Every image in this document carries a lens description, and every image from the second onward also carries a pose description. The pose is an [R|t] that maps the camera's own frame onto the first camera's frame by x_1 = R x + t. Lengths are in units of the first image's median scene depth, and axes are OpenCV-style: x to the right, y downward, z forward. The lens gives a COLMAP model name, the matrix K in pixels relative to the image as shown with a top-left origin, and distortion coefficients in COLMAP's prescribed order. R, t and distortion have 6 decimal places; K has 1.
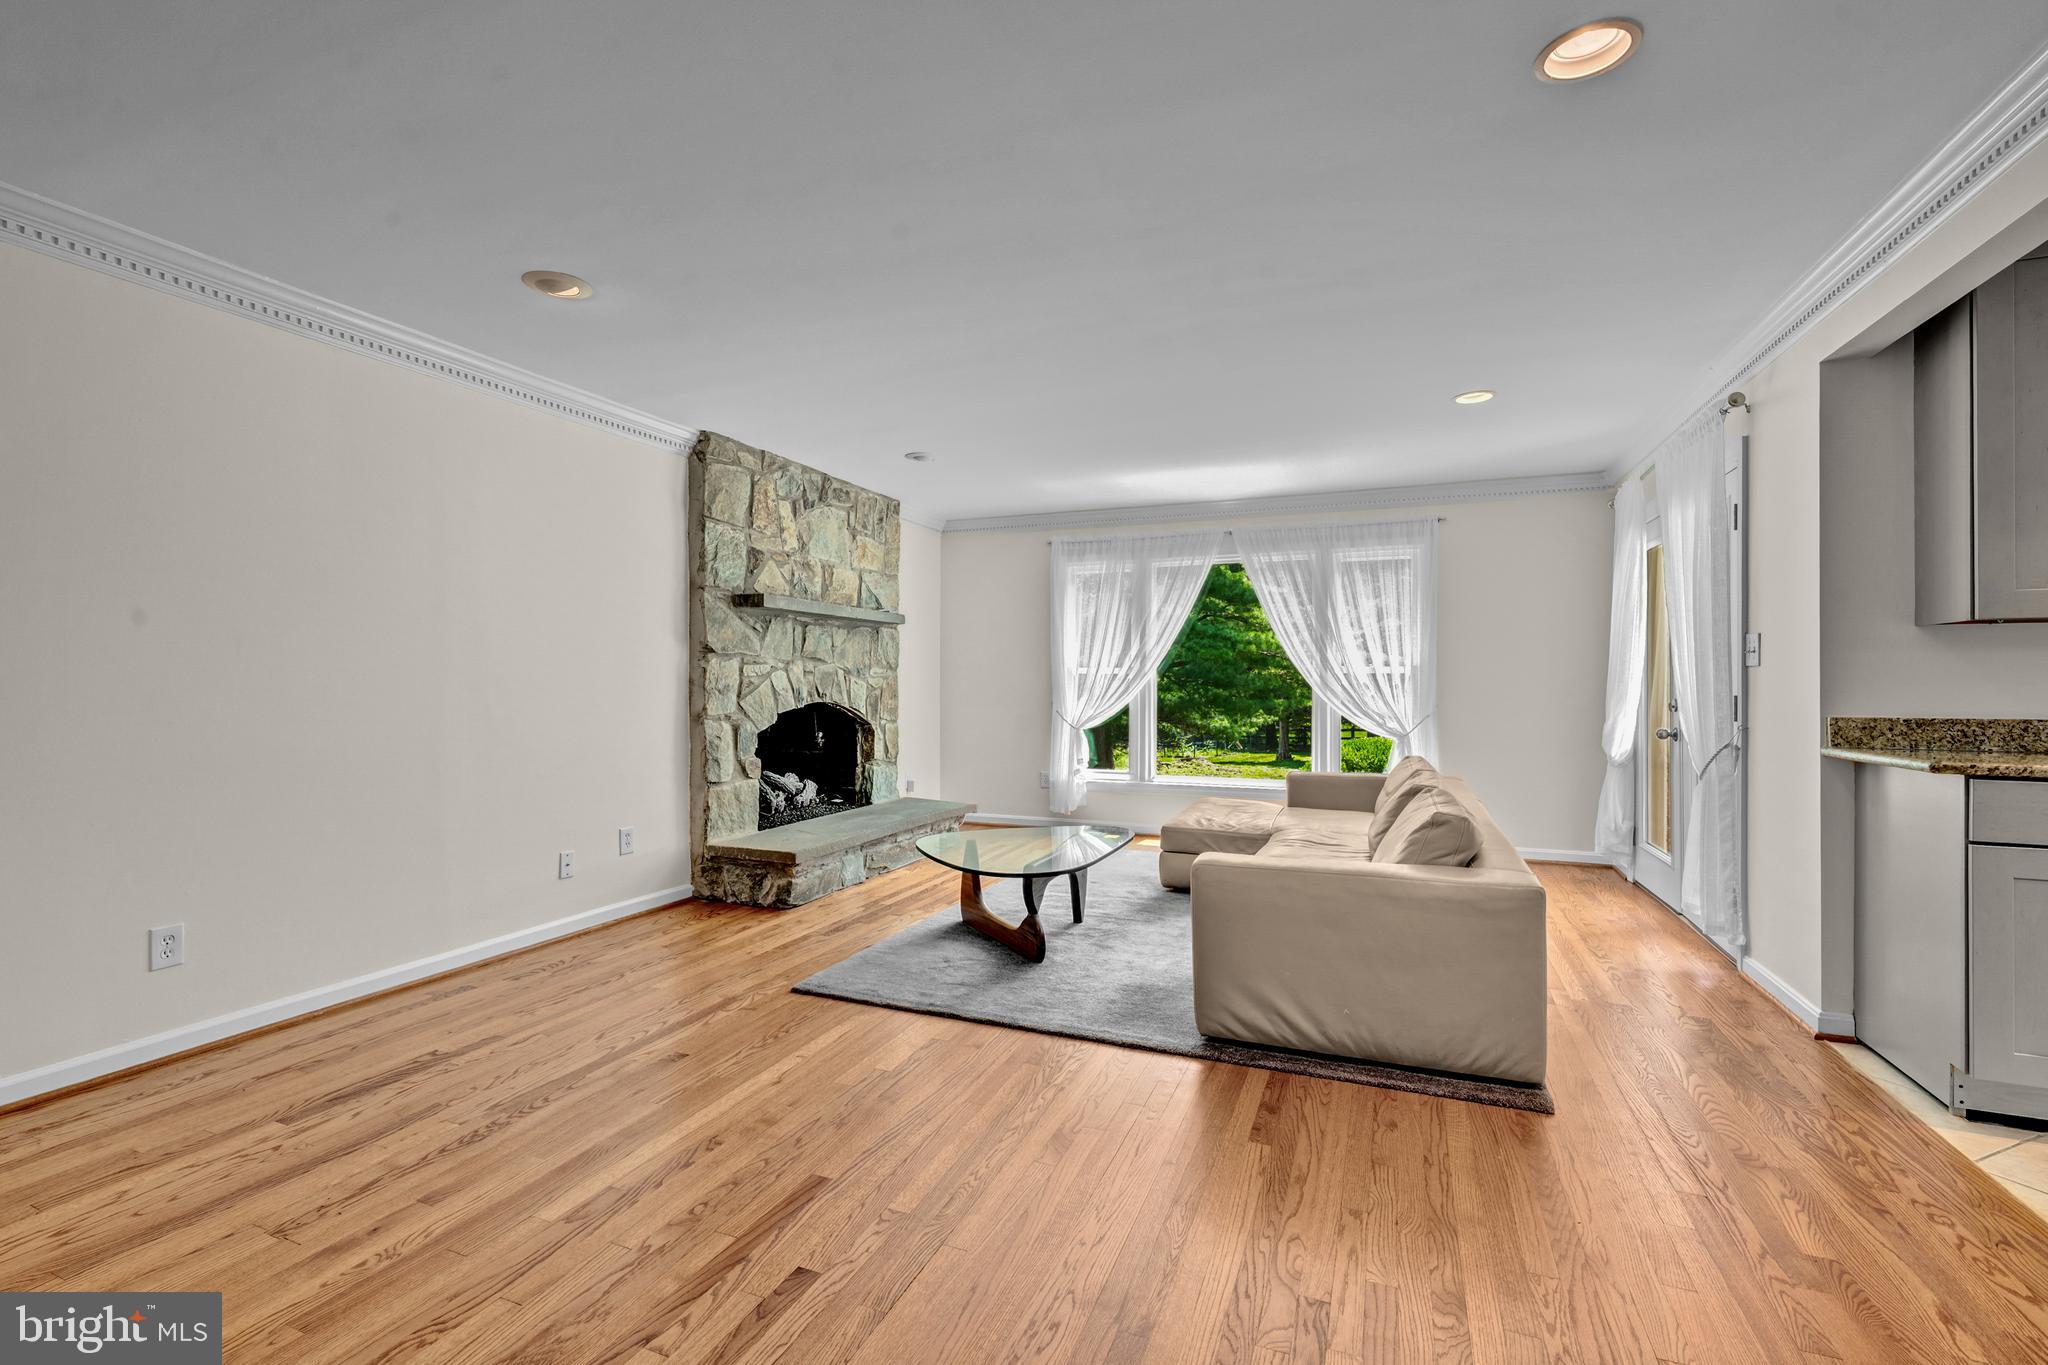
lens RADIAL K [[897.8, 0, 1024.0], [0, 897.8, 682.5], [0, 0, 1]] dist [-0.000615, -0.000164]
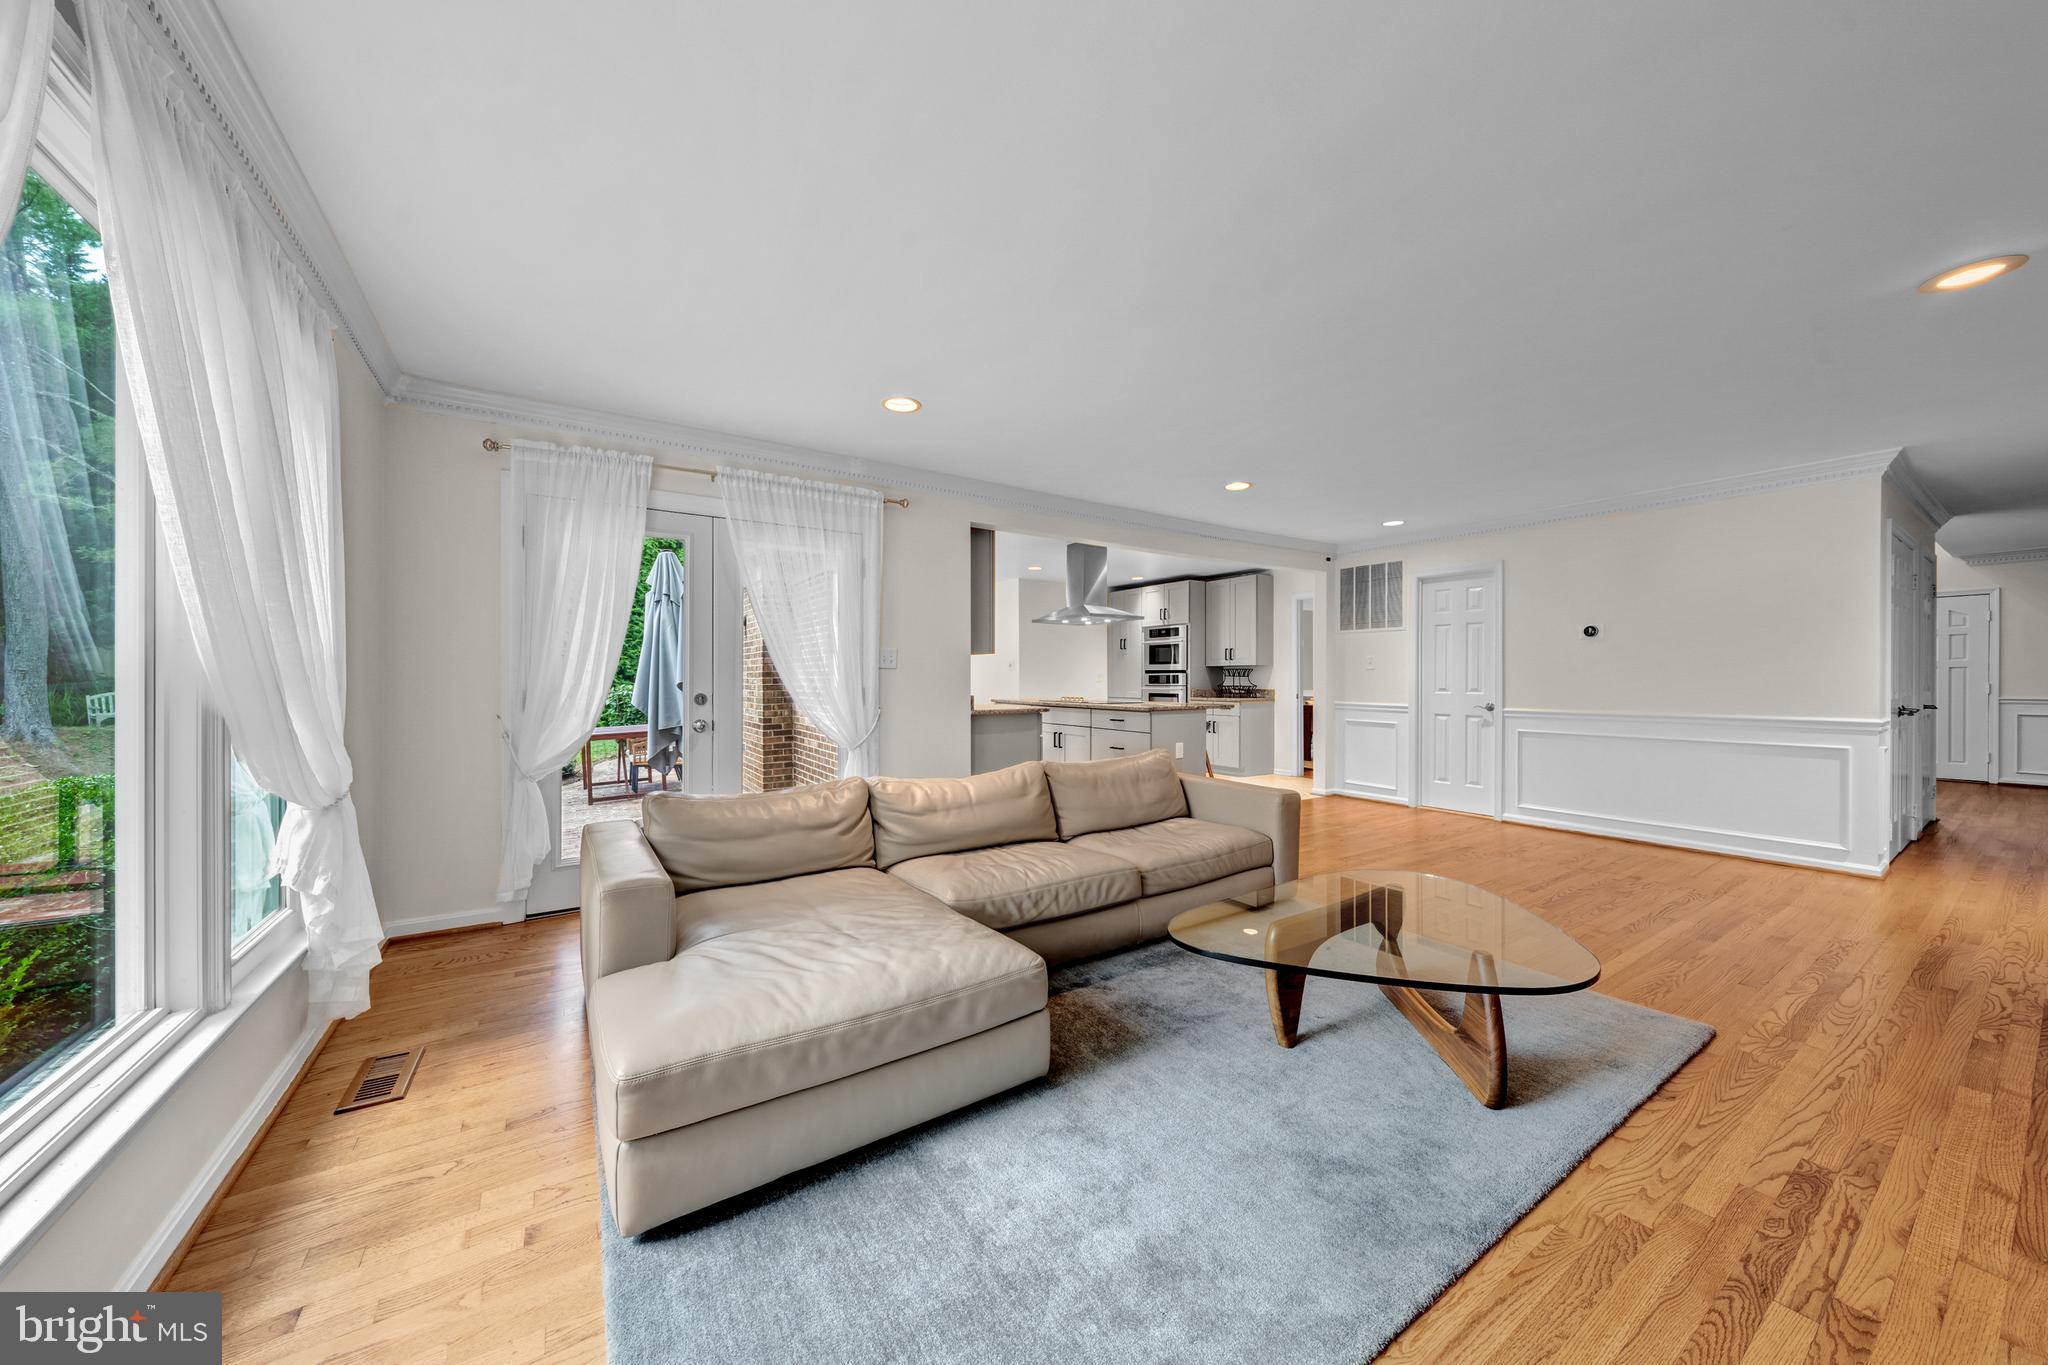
lens RADIAL K [[699.9, 0, 1024.0], [0, 699.9, 682.5], [0, 0, 1]] dist [0.000110, -0.000021]
pose [[-0.832117, -0.004953, 0.554578, -0.051112], [-0.000701, 0.999969, 0.007879, -0.000102], [-0.554599, 0.006167, -0.832095, 1.303050]]
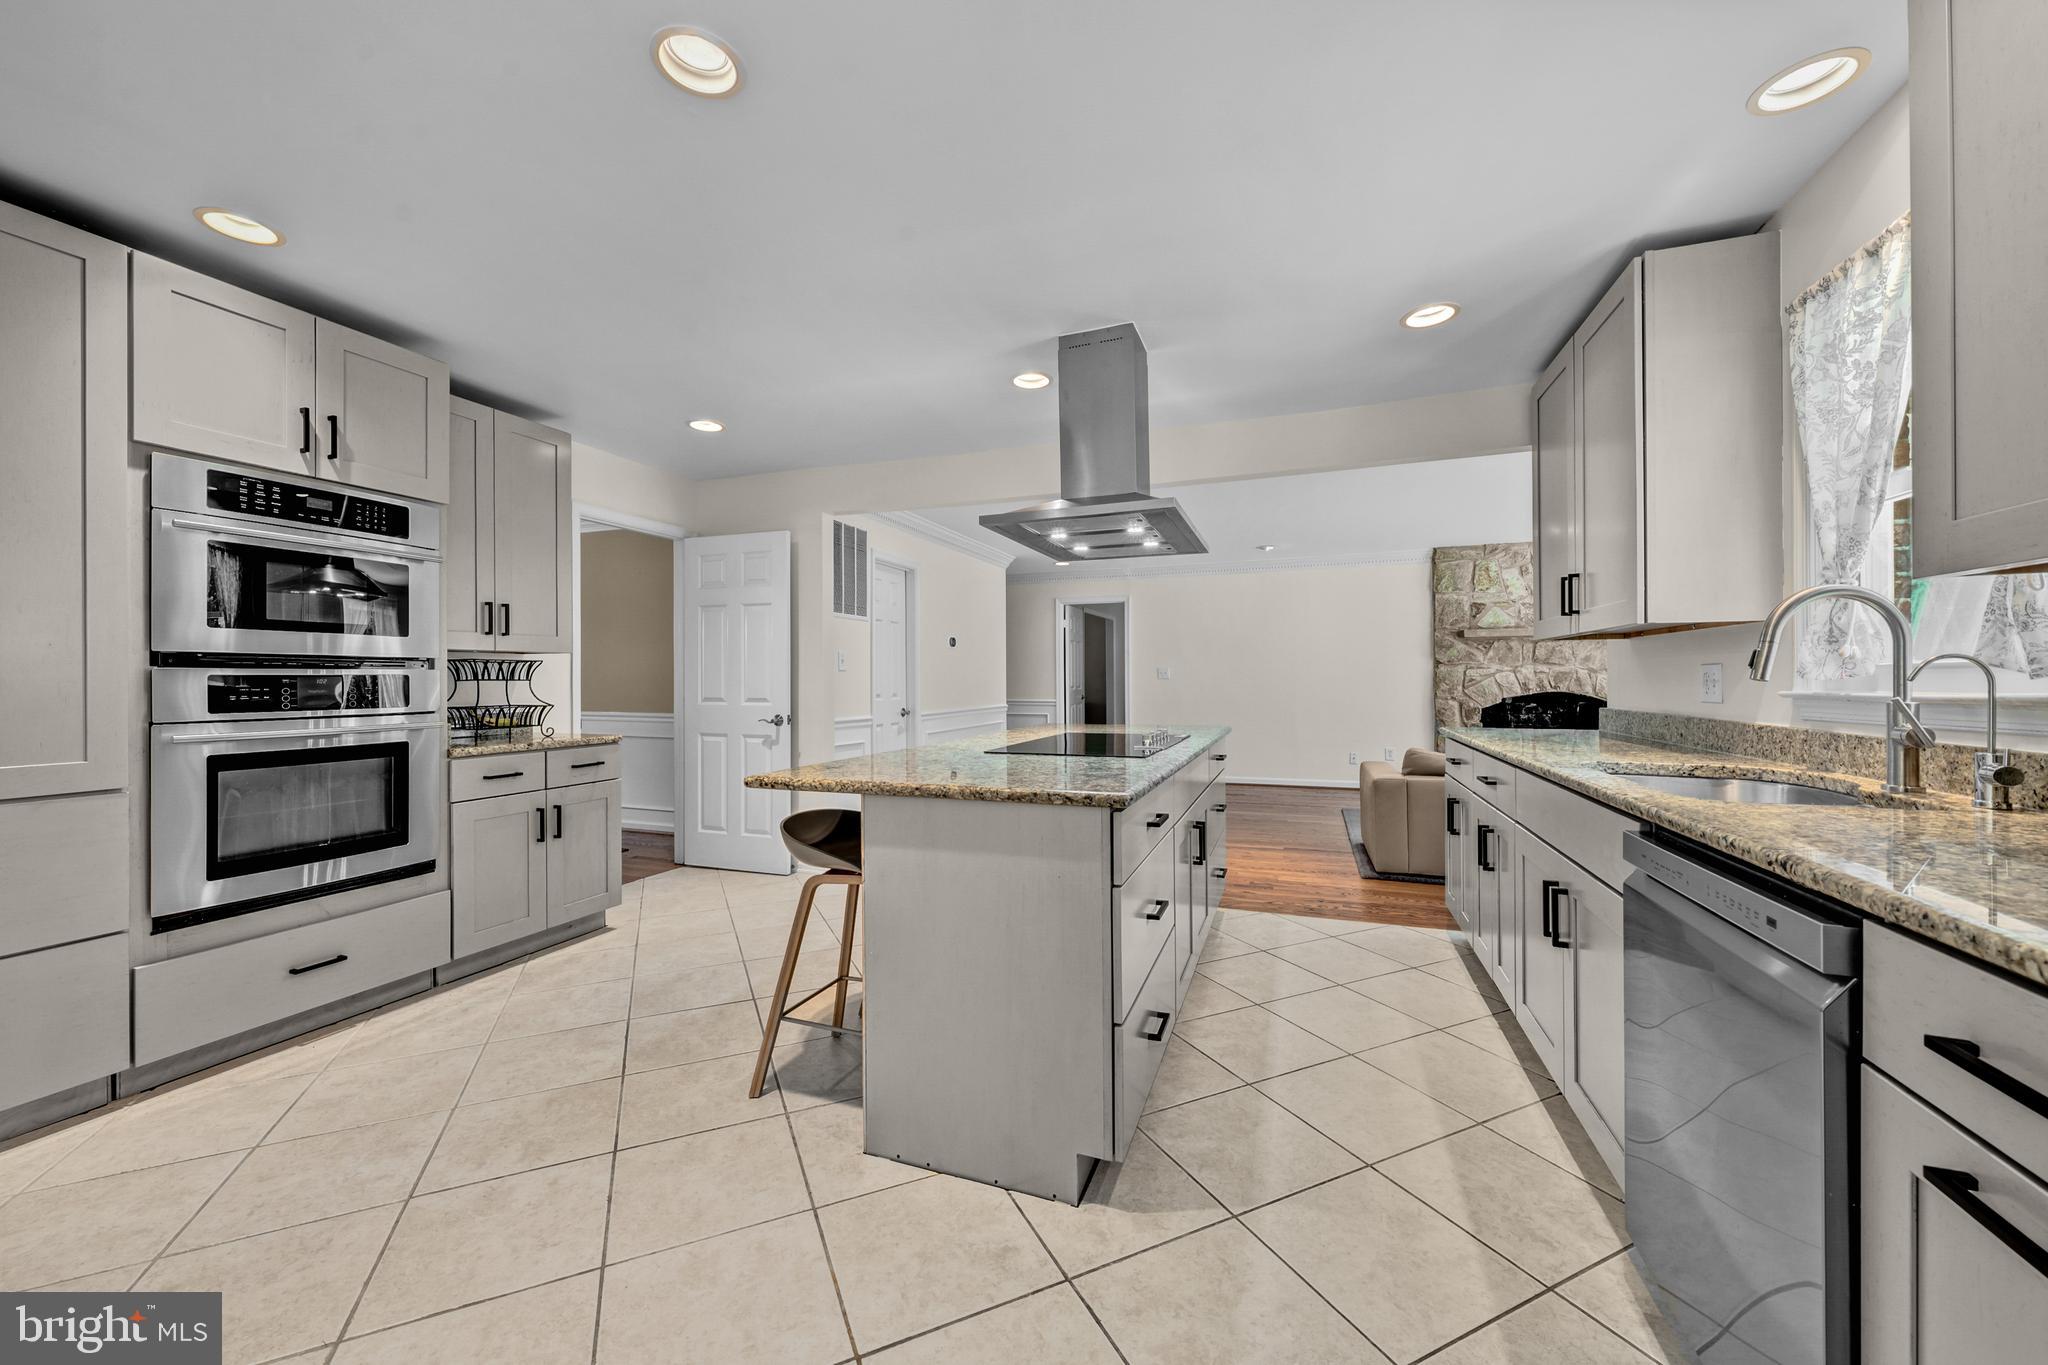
lens RADIAL K [[742.1, 0, 1024.0], [0, 742.1, 682.5], [0, 0, 1]] dist [0.000656, 0.000038]
pose [[0.052448, 0.007206, -0.998598, 1.150056], [0.000281, 0.999974, 0.007231, -0.003907], [0.998624, -0.000660, 0.052445, 0.040607]]
